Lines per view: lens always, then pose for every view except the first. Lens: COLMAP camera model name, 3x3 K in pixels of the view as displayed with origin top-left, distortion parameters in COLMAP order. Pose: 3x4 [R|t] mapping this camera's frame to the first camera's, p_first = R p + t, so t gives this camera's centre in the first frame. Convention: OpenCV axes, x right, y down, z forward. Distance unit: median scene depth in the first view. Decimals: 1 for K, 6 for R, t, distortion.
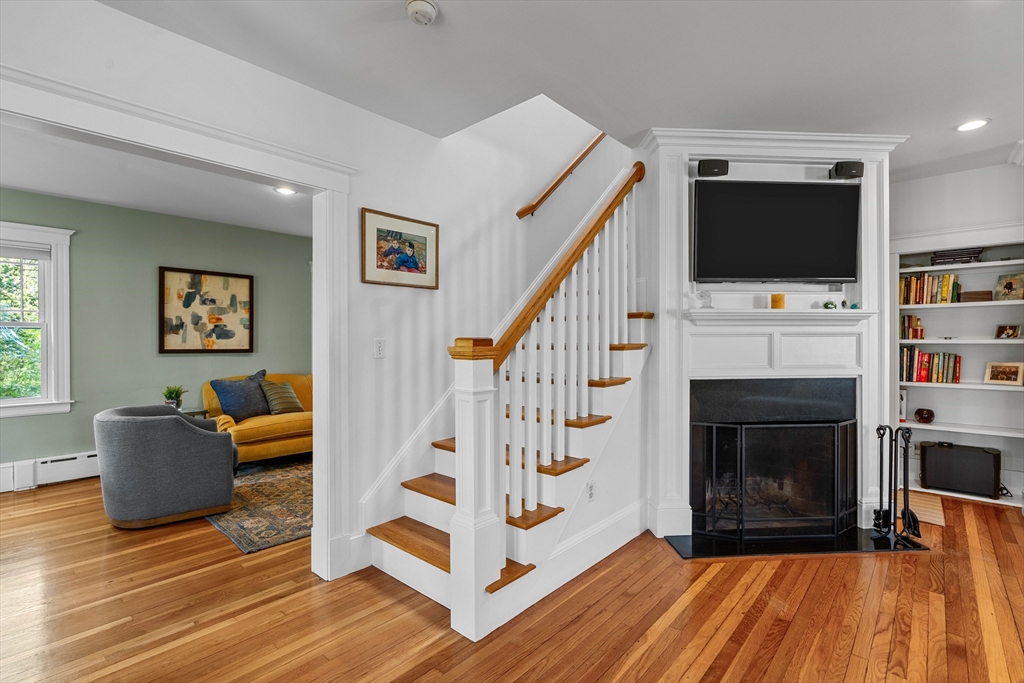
lens RADIAL K [[465.2, 0, 510.7], [0, 465.2, 340.0], [0, 0, 1]] dist [-0.018230, 0.001647]
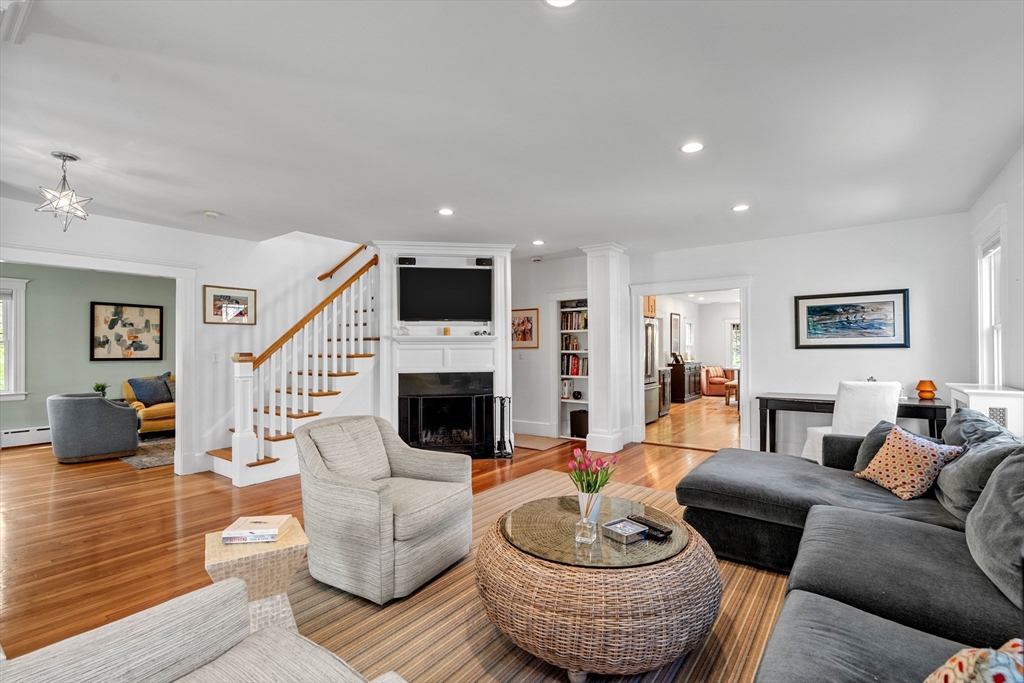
lens RADIAL K [[465.2, 0, 532.9], [0, 465.2, 341.4], [0, 0, 1]] dist [-0.018230, 0.001647]
pose [[0.993547, -0.000809, 0.113420, 0.604381], [0.002163, 0.999928, -0.011821, -0.016574], [-0.113402, 0.011990, 0.993477, -0.780592]]
